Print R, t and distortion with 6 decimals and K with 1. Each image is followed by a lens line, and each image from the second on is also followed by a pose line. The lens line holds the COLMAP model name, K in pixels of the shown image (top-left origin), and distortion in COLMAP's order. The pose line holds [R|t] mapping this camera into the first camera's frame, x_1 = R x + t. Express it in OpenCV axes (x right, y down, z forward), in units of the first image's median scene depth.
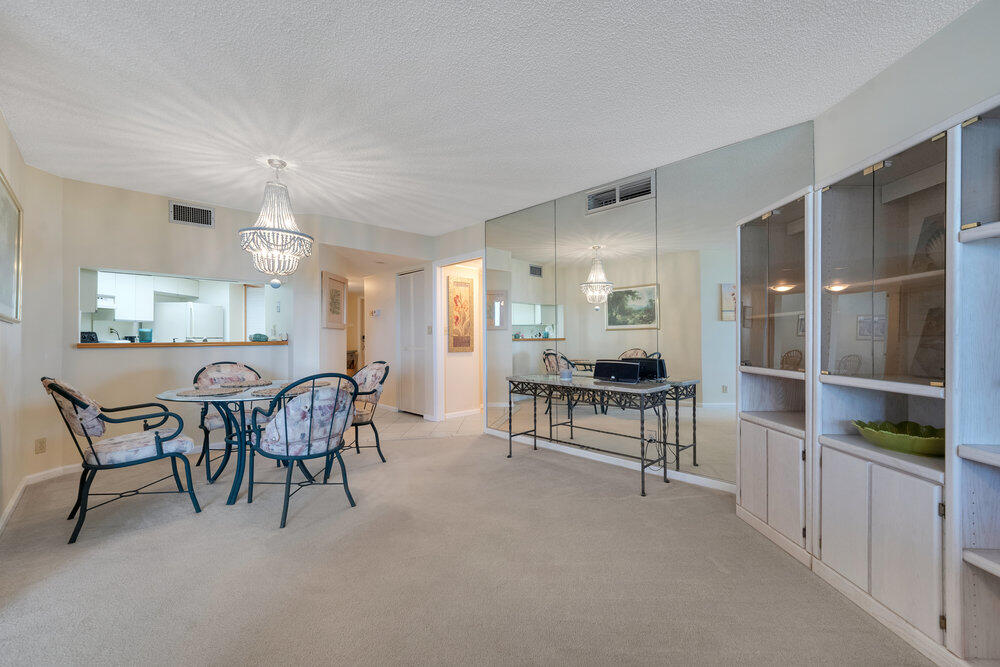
lens RADIAL K [[417.9, 0, 500.0], [0, 417.9, 333.5], [0, 0, 1]] dist [-0.017899, 0.000307]
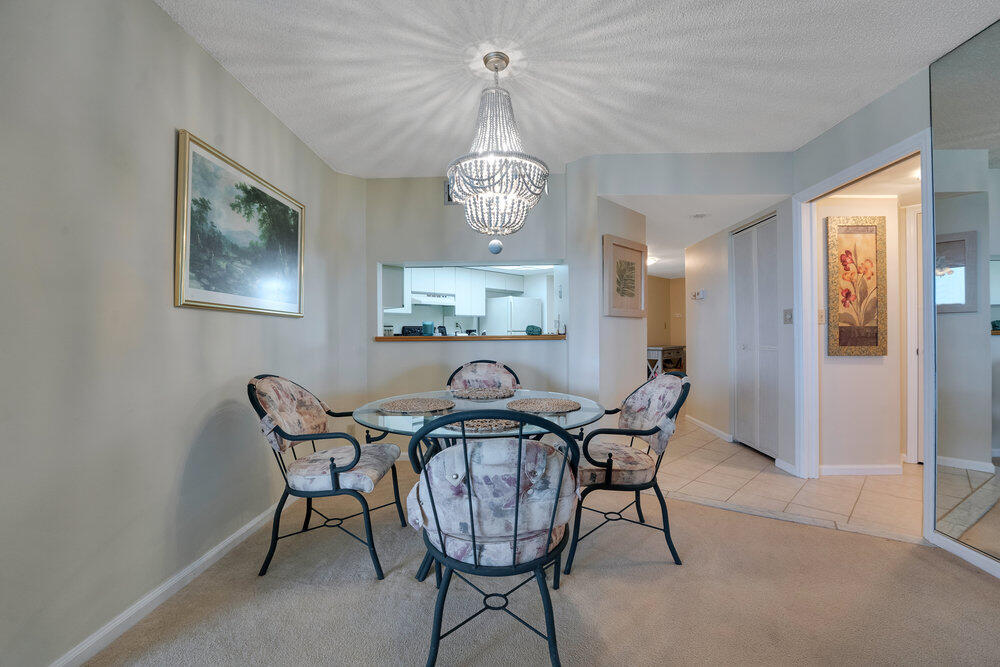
lens RADIAL K [[417.9, 0, 500.0], [0, 417.9, 333.5], [0, 0, 1]] dist [-0.017899, 0.000307]
pose [[0.704944, 0.000817, -0.709262, -0.051442], [0.011167, 0.999863, 0.012251, 0.005508], [0.709175, -0.016557, 0.704838, 0.380340]]
